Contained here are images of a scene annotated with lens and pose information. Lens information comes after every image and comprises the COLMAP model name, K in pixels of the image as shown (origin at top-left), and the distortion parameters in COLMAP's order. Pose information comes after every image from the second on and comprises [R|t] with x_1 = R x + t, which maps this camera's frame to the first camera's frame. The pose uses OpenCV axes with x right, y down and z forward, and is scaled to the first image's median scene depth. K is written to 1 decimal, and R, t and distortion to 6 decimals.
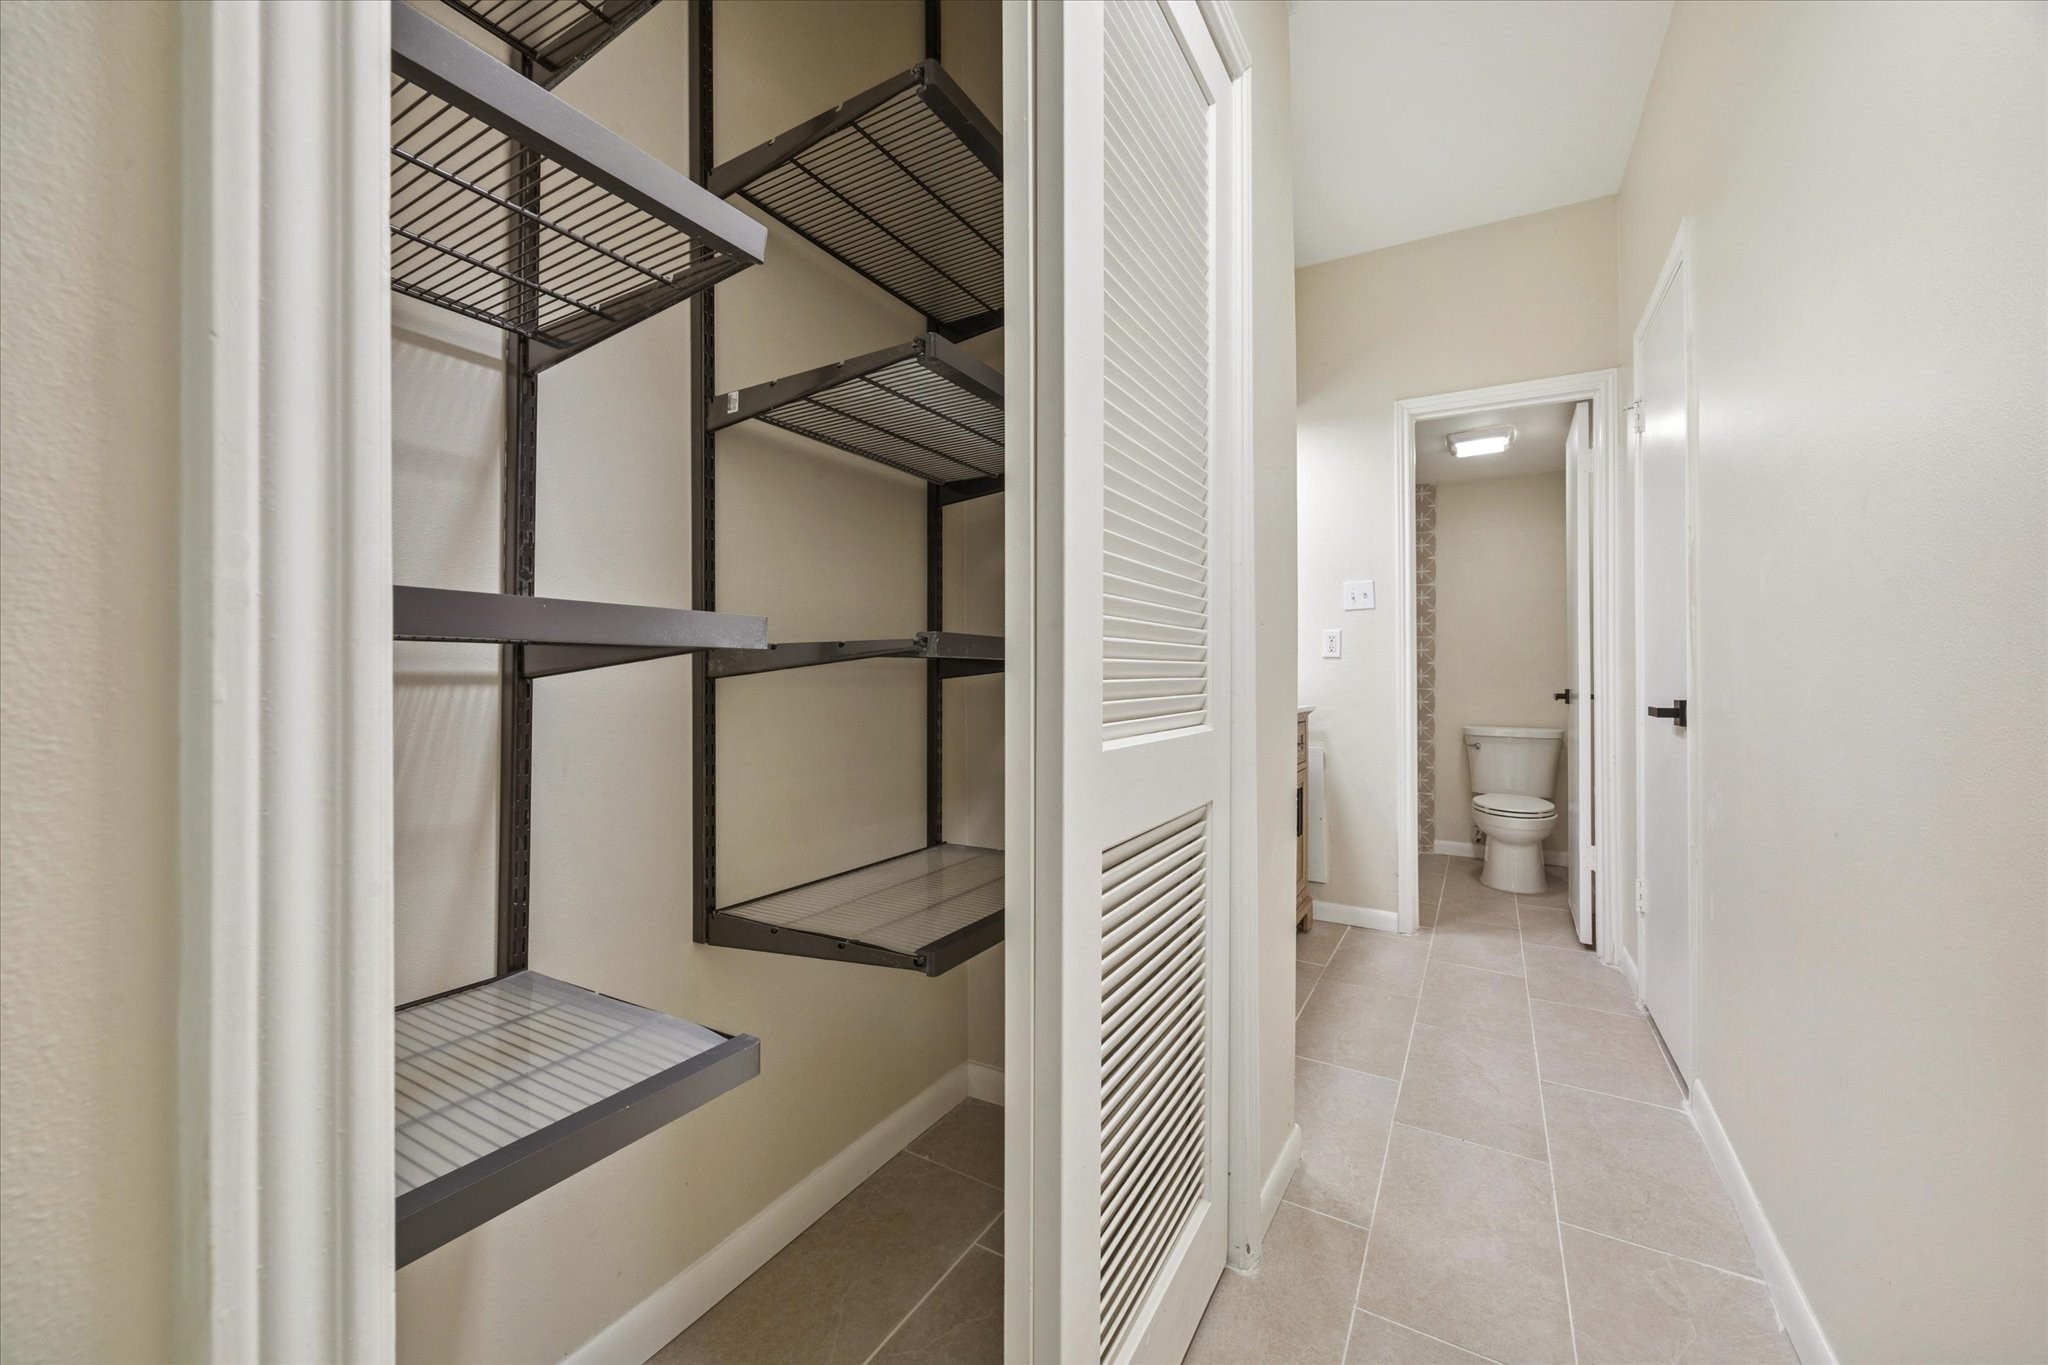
lens RADIAL K [[806.7, 0, 1028.0], [0, 806.7, 686.9], [0, 0, 1]] dist [-0.001140, -0.000467]
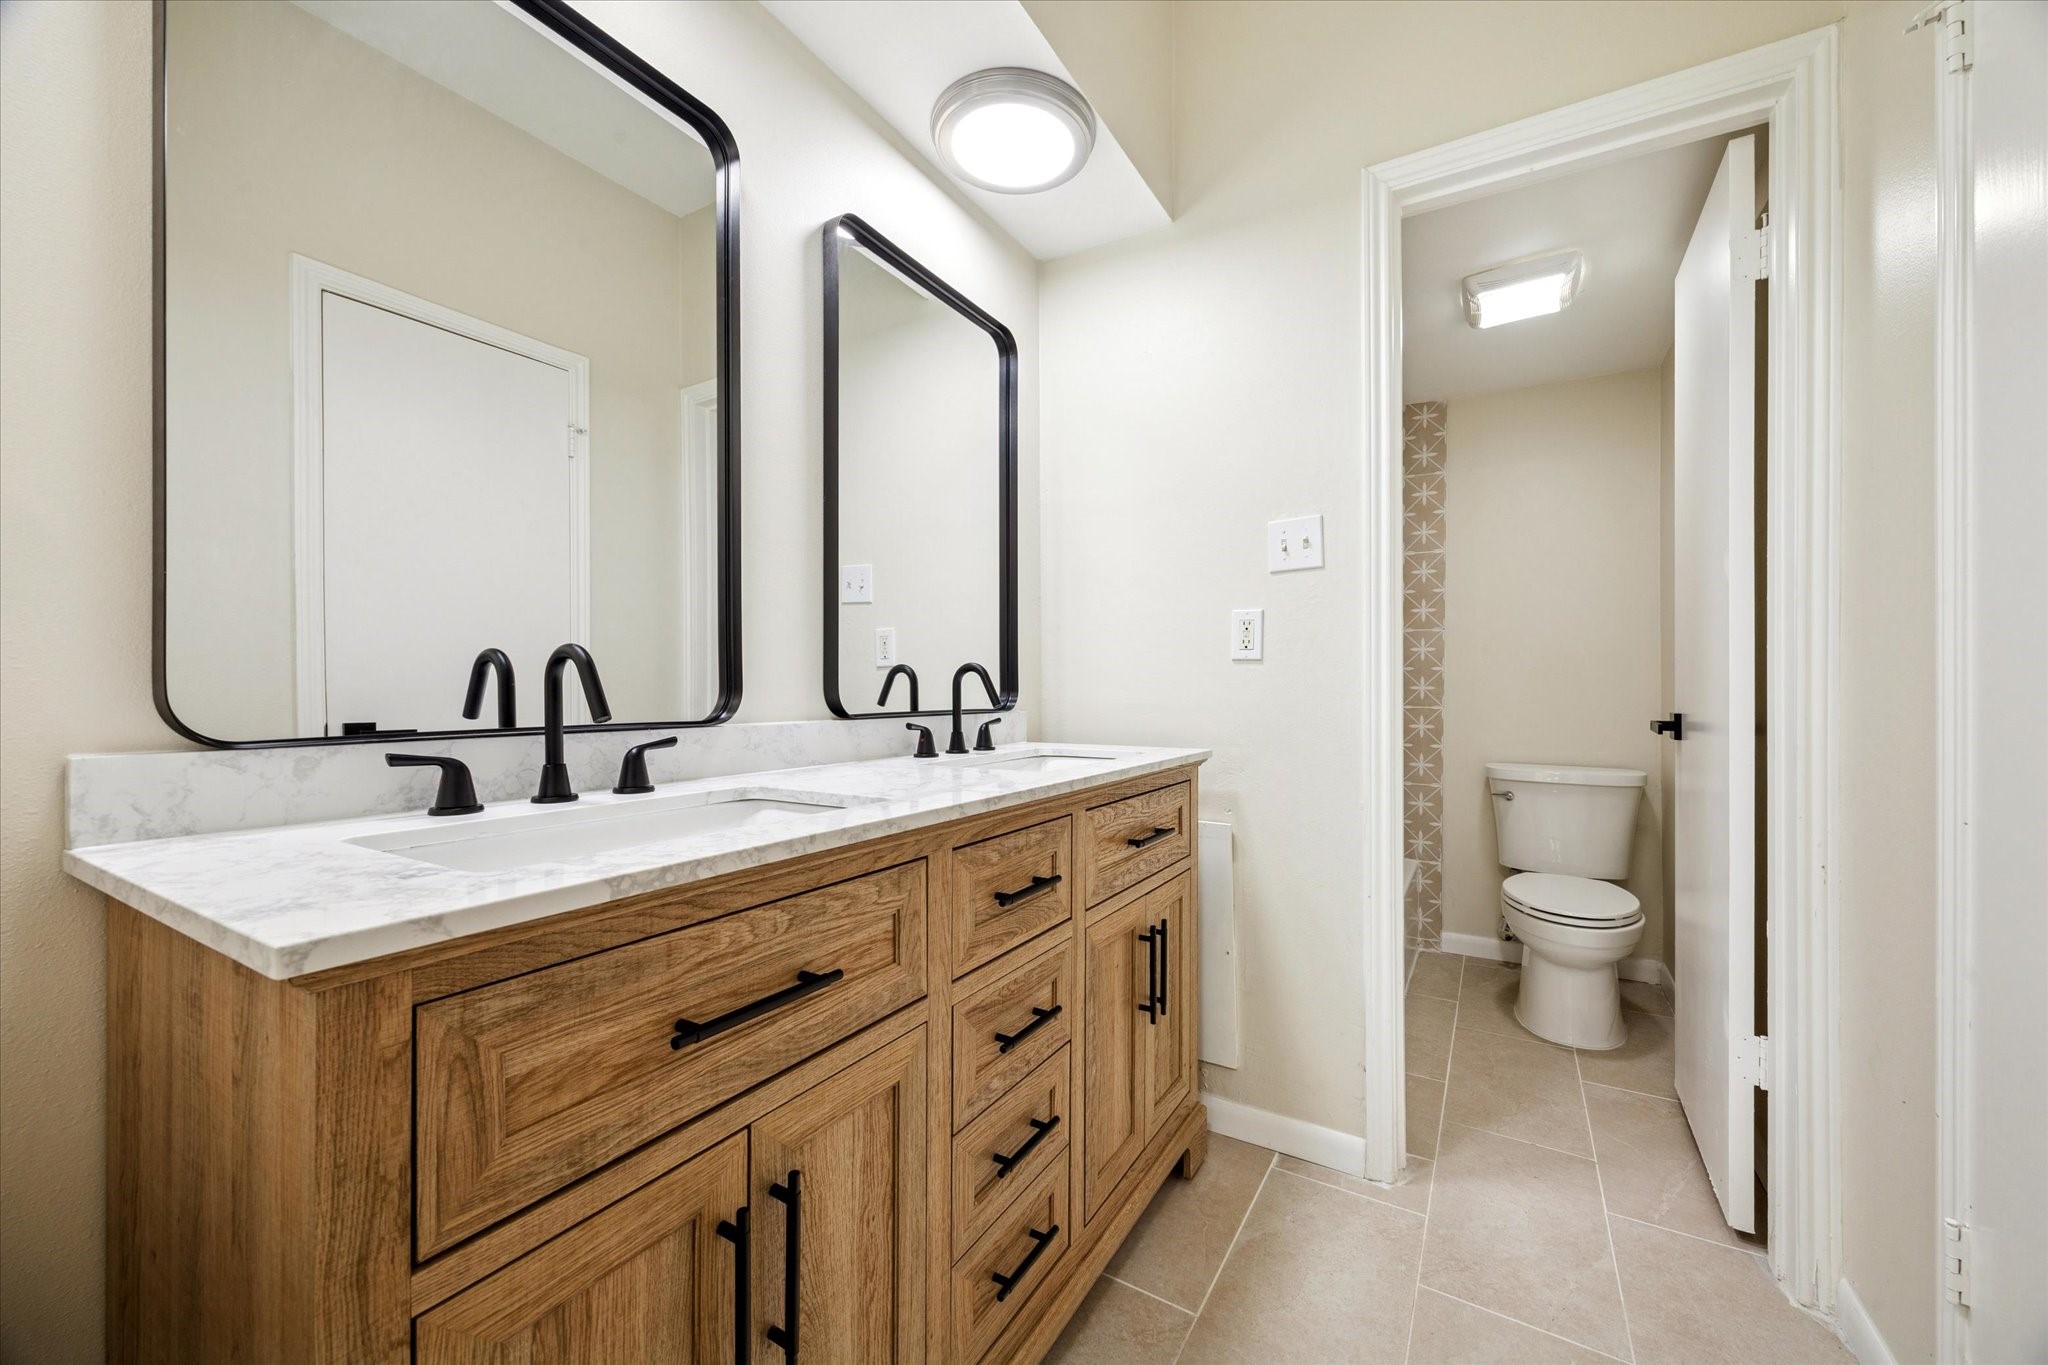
lens RADIAL K [[804.2, 0, 1018.2], [0, 804.2, 706.0], [0, 0, 1]] dist [0.000401, 0.000093]
pose [[0.999672, -0.003963, -0.025317, 0.211600], [0.004359, 0.999868, 0.015621, -0.012888], [0.025252, -0.015726, 0.999557, 0.405495]]
